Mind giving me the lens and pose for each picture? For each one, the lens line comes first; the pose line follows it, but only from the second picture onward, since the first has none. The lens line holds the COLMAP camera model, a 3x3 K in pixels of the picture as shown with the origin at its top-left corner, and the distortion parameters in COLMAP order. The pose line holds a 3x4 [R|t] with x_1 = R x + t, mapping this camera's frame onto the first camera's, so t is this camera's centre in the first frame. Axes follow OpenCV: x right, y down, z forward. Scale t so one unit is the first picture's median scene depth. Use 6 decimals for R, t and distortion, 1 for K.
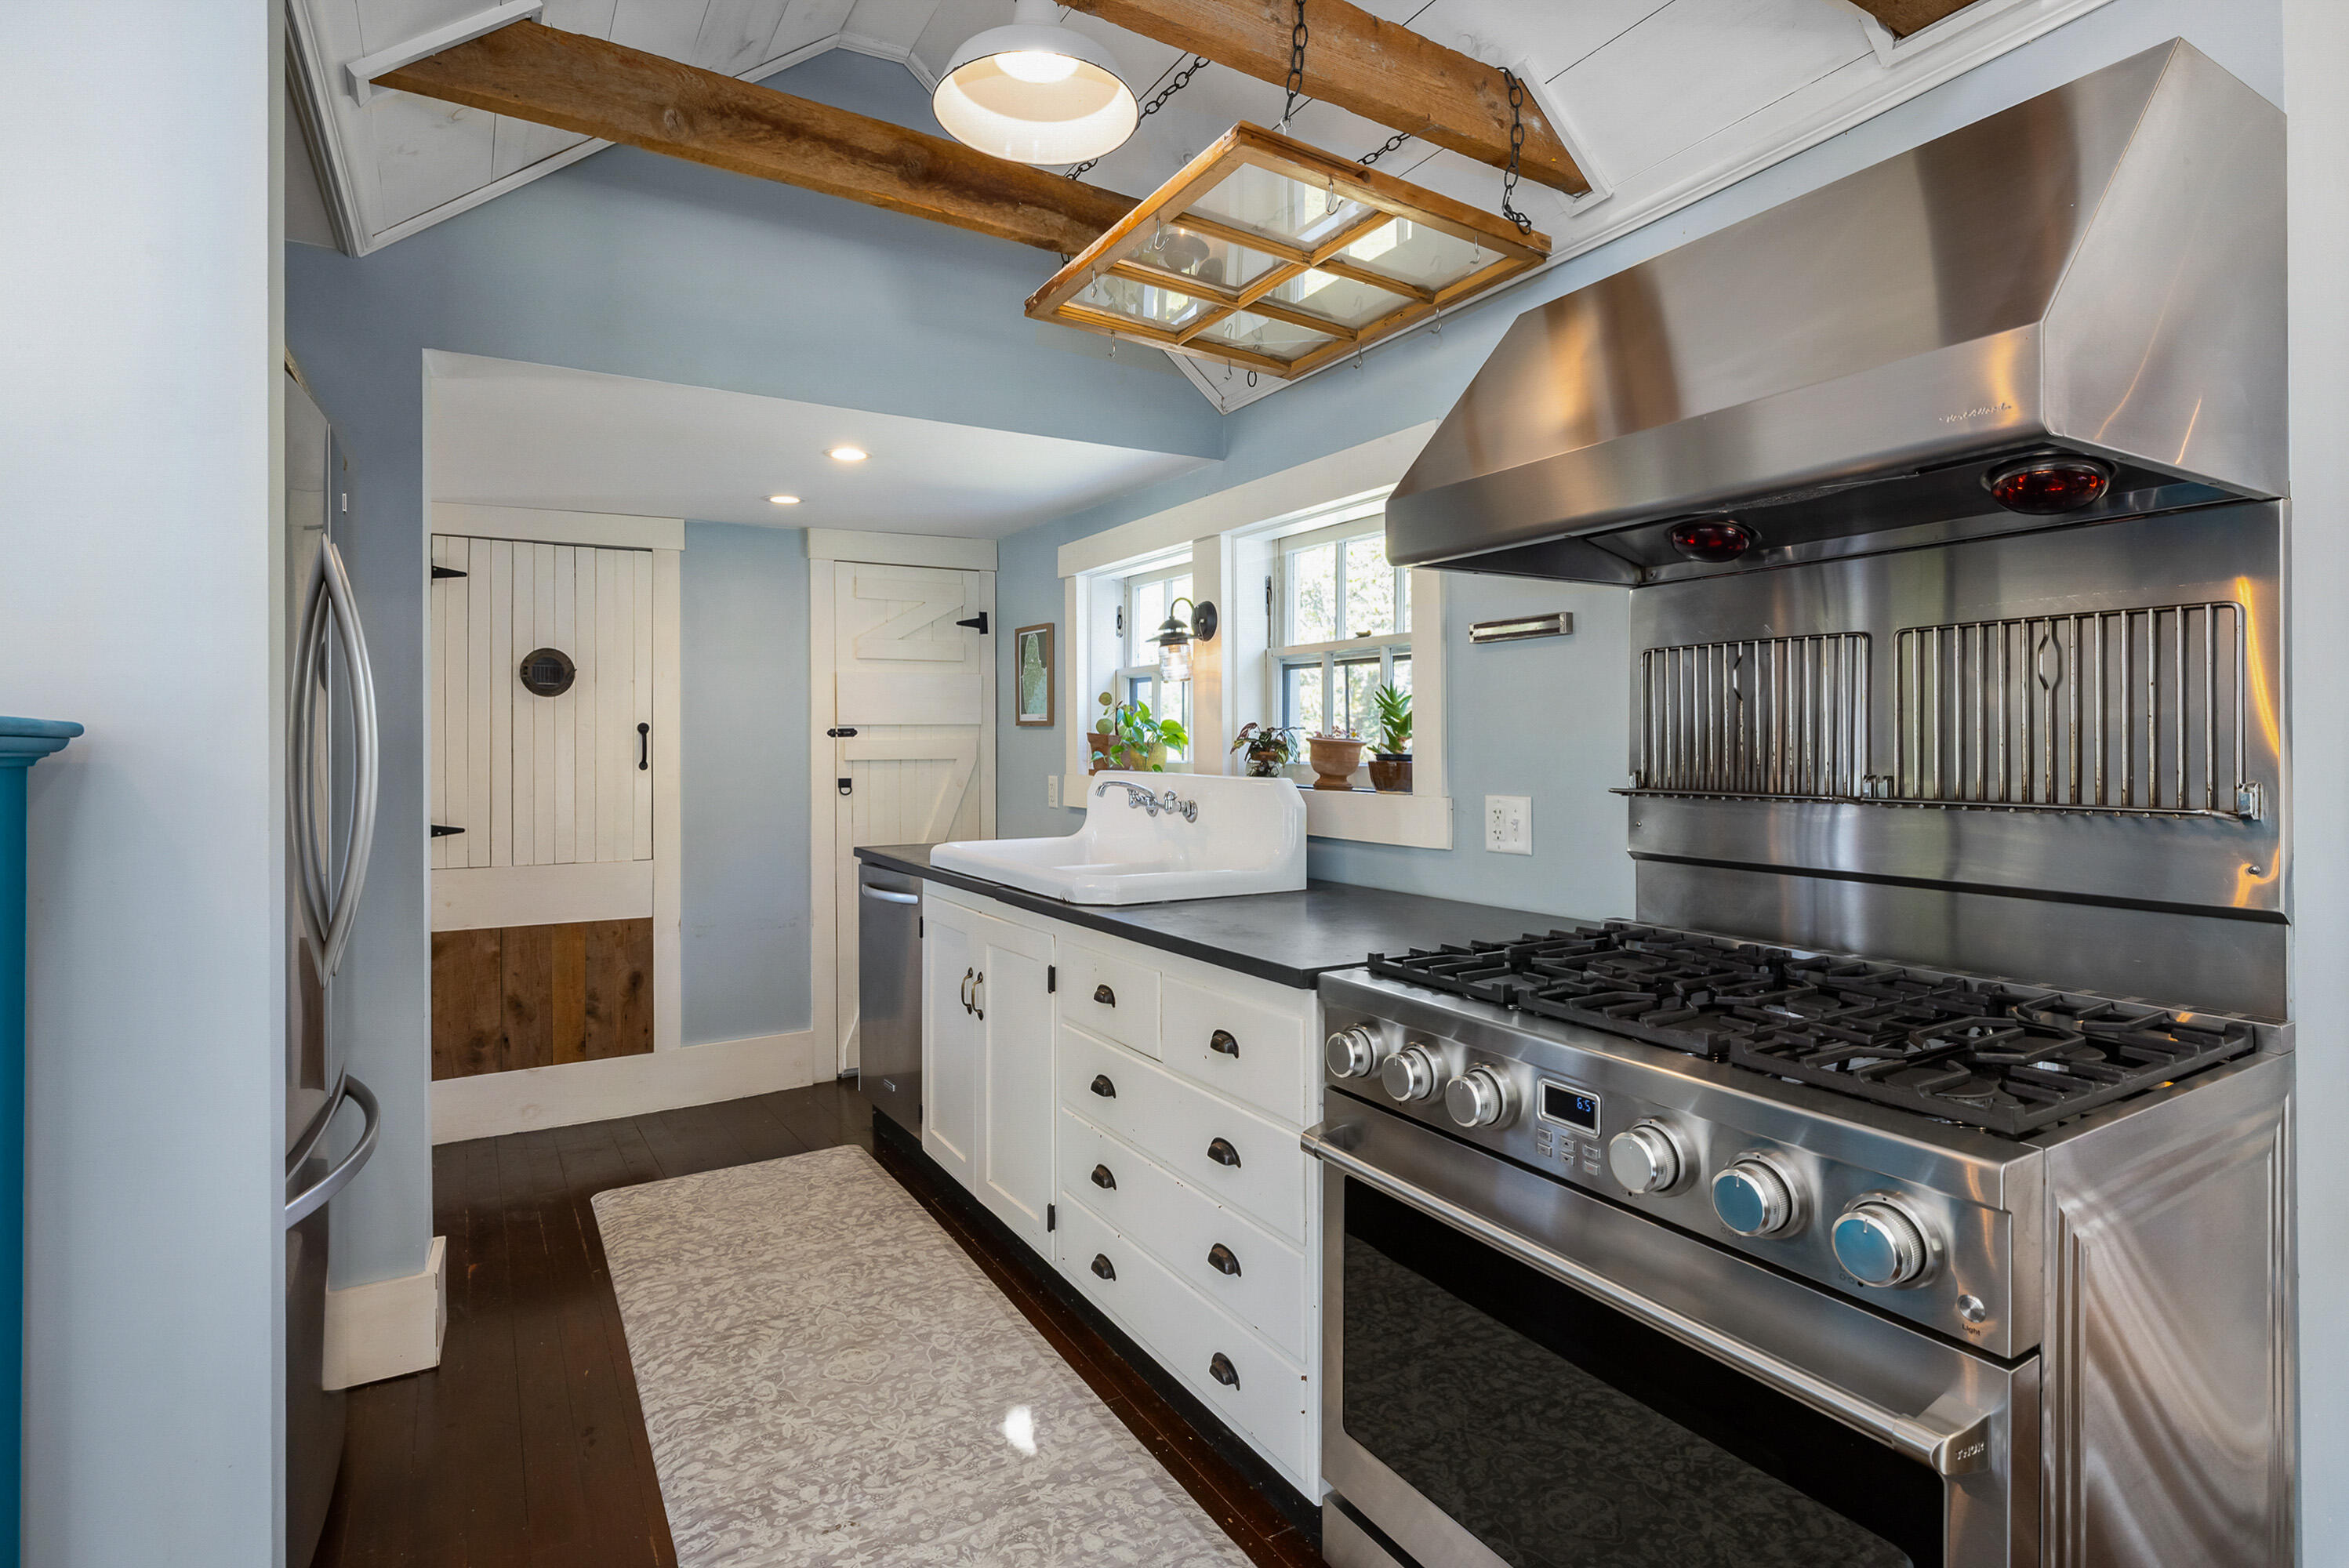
lens RADIAL K [[1123.5, 0, 1166.9], [0, 1123.5, 741.2], [0, 0, 1]] dist [-0.000709, 0.000587]
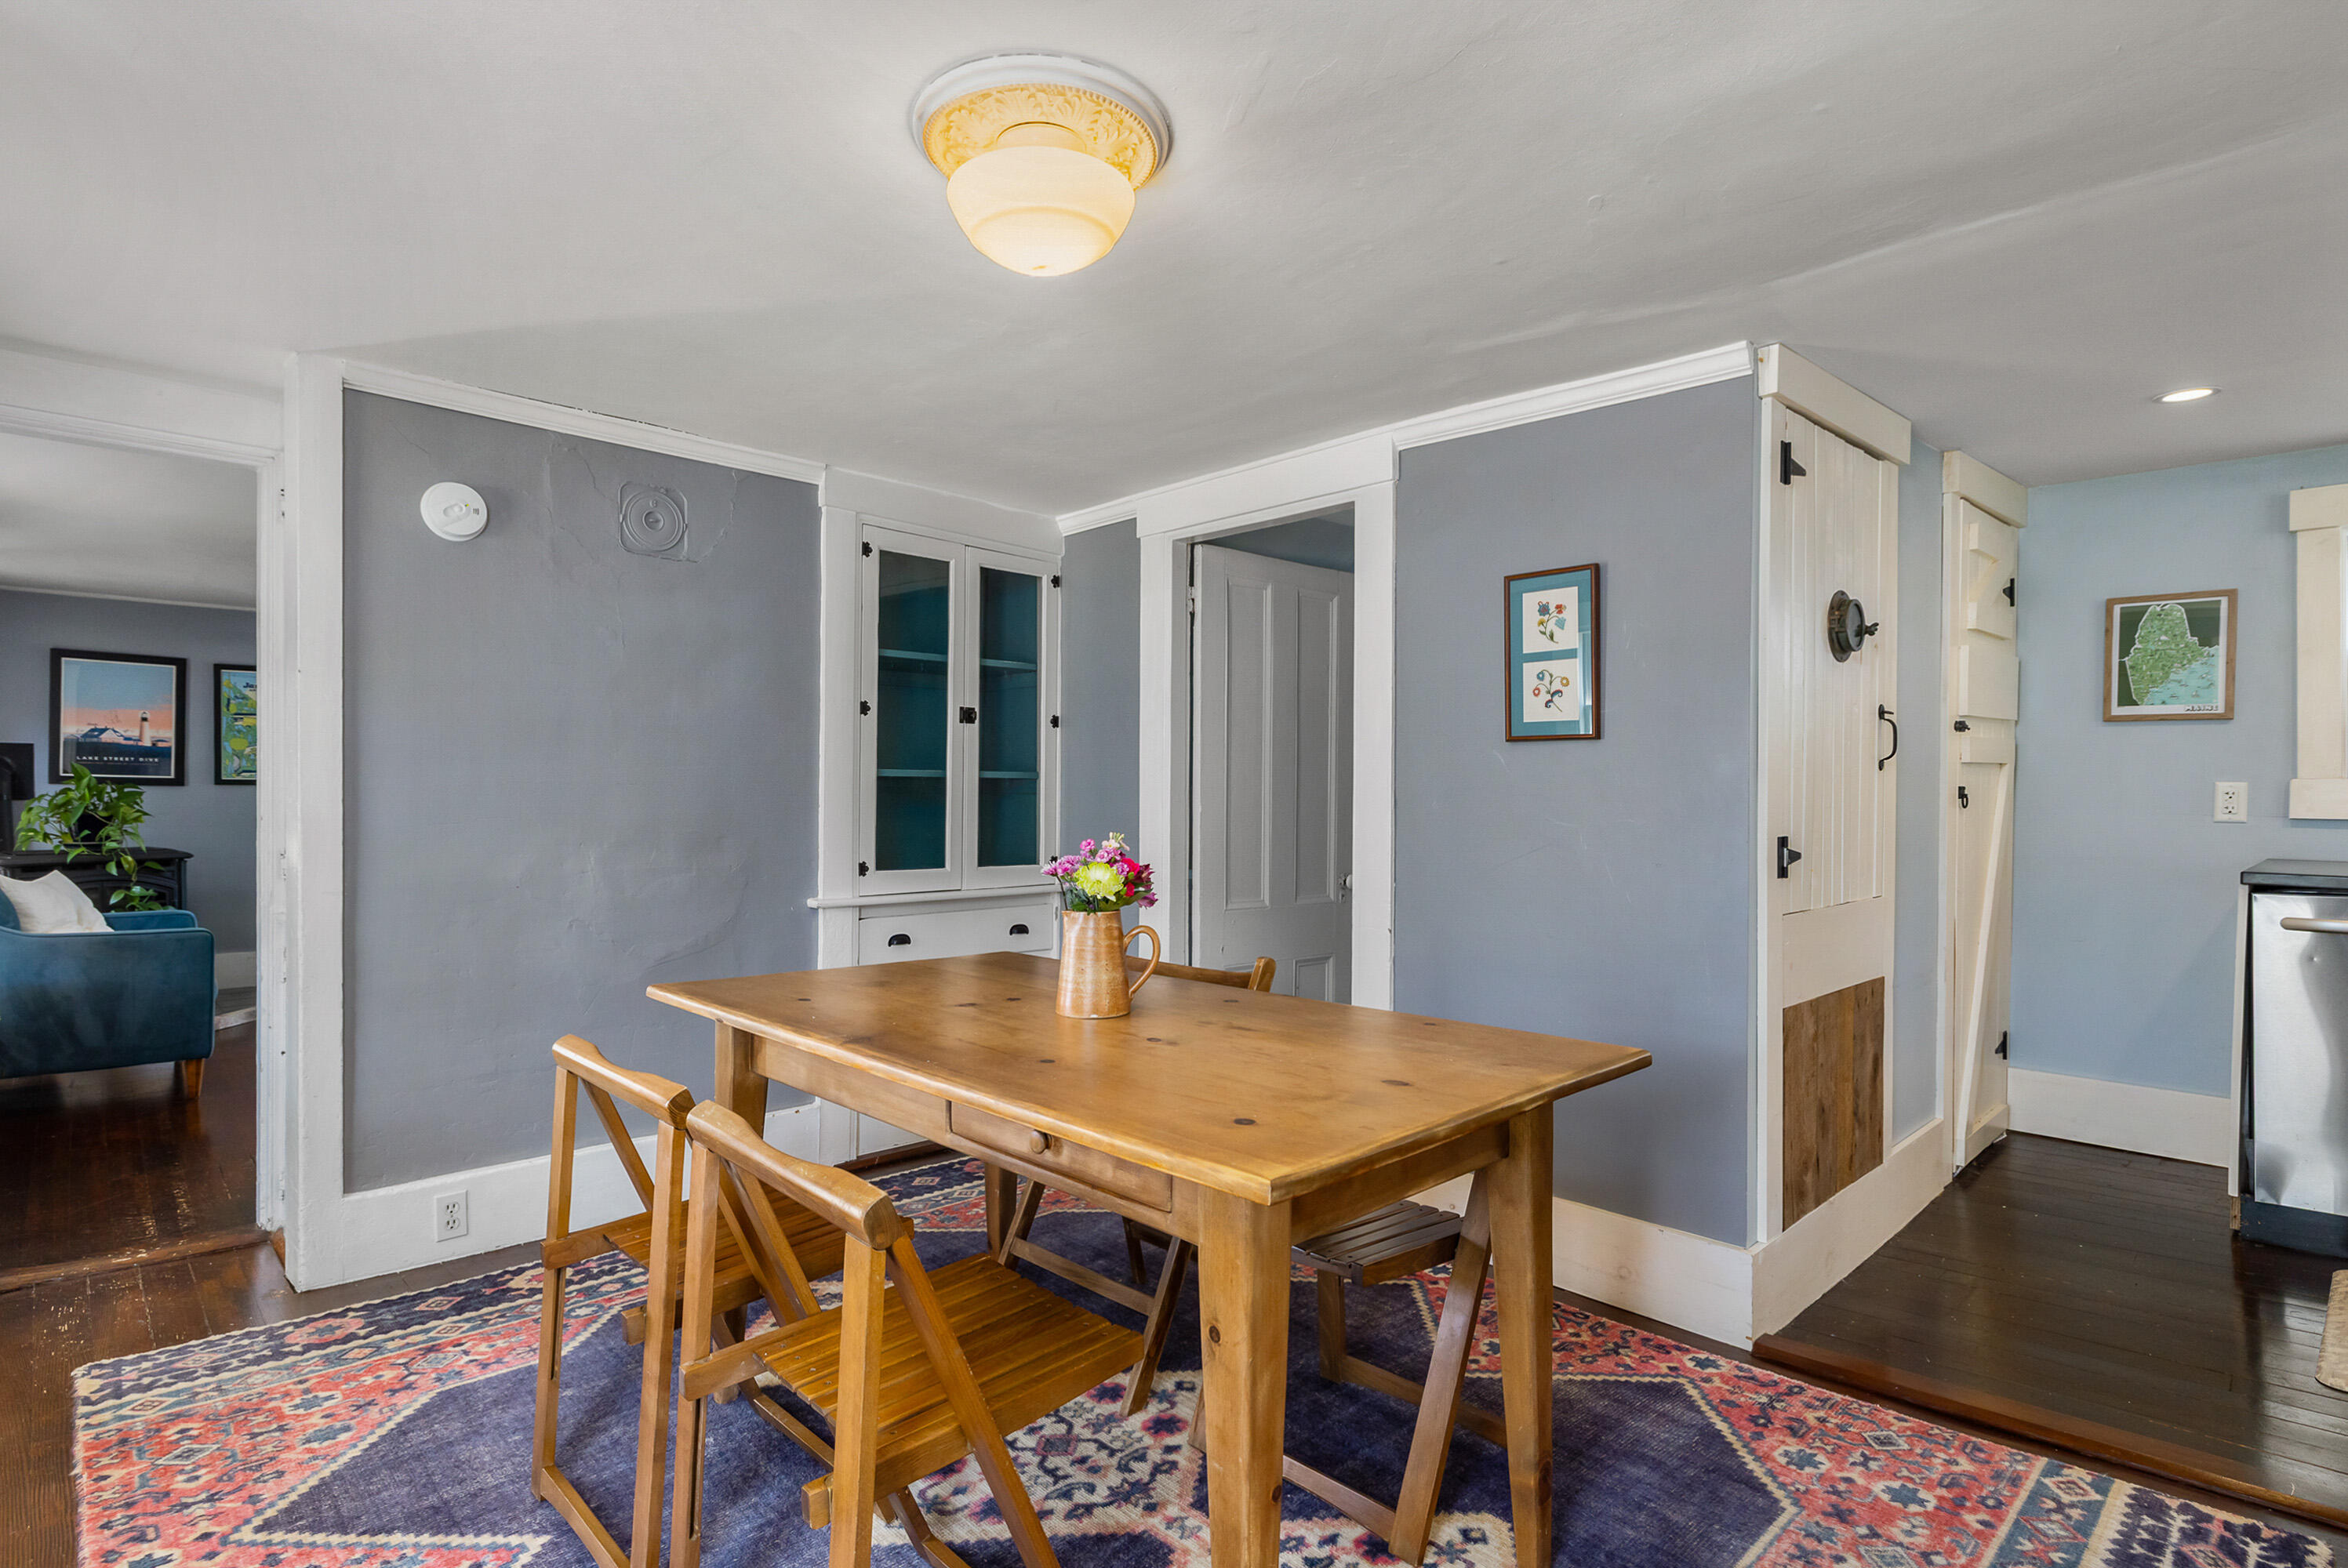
lens RADIAL K [[1168.7, 0, 1211.8], [0, 1168.7, 809.6], [0, 0, 1]] dist [-0.012710, -0.001050]
pose [[0.976080, -0.005389, 0.217343, -1.068015], [-0.001230, 0.999540, 0.030305, 0.028778], [-0.217406, -0.029848, 0.975625, 0.381883]]
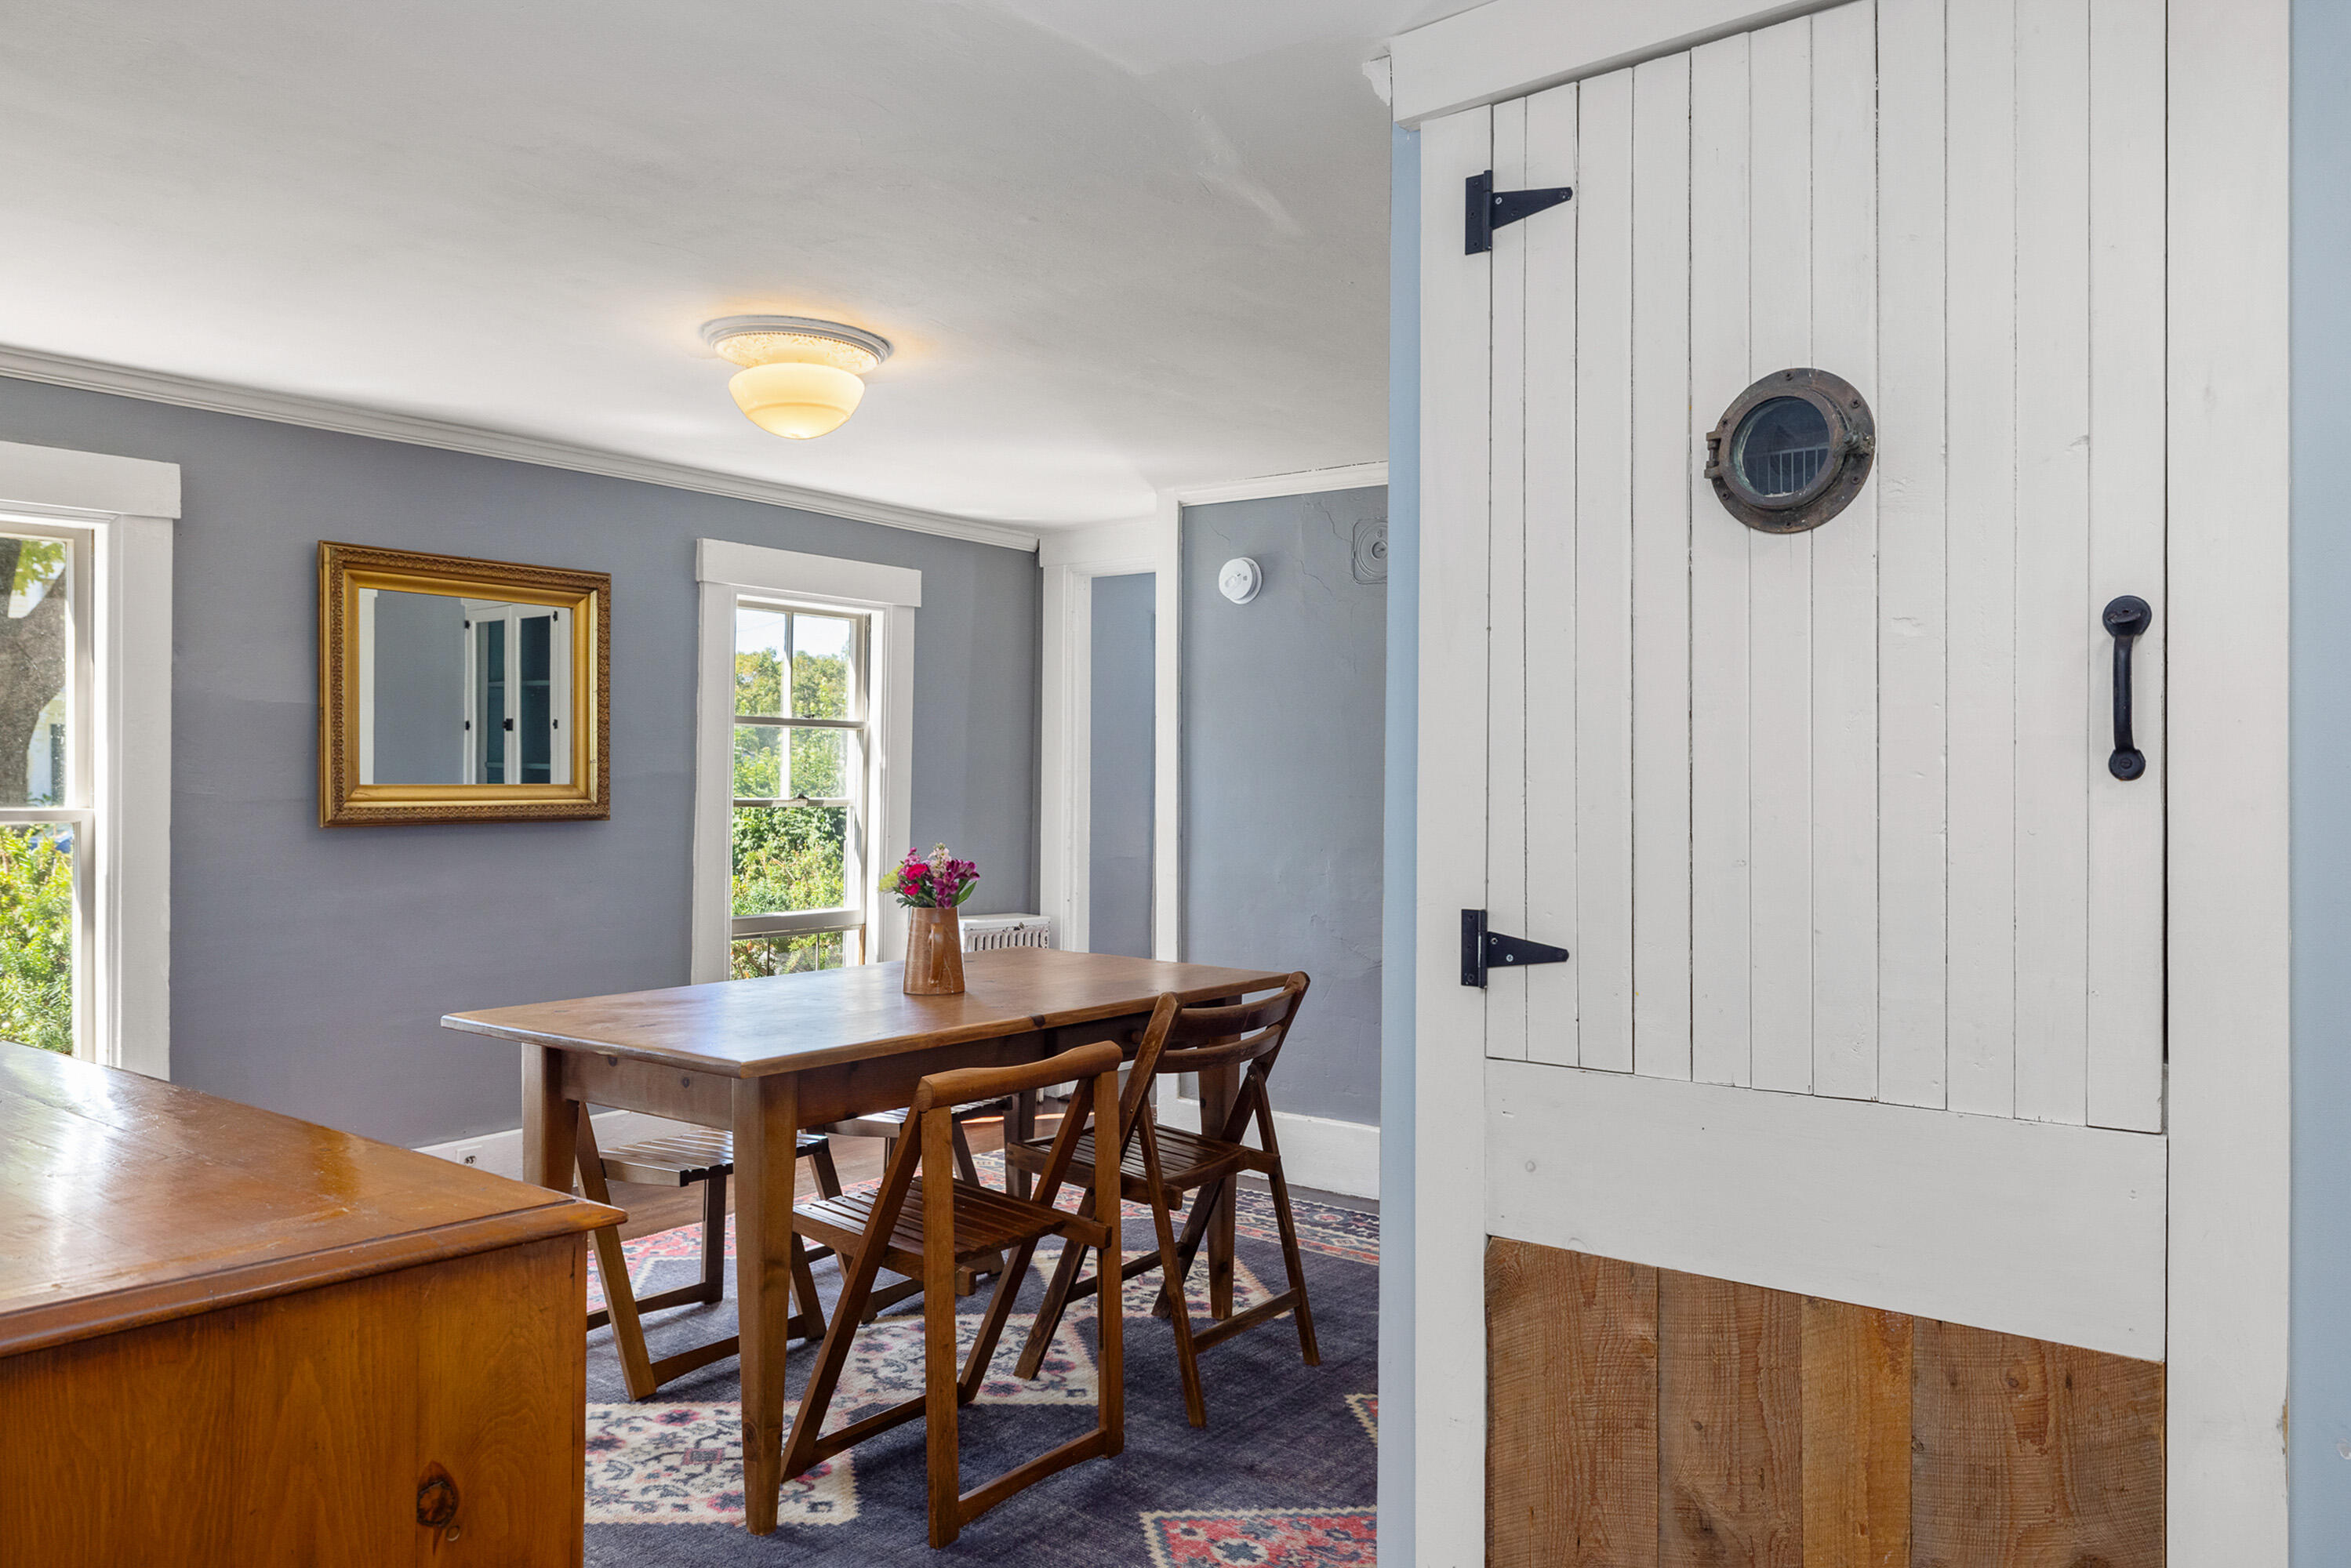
lens RADIAL K [[1596.9, 0, 1171.7], [0, 1596.9, 793.0], [0, 0, 1]] dist [-0.010896, 0.001853]
pose [[0.370655, 0.004764, -0.928758, -0.216991], [0.004843, 0.999963, 0.007062, 0.025832], [0.928758, -0.007115, 0.370618, 0.684501]]
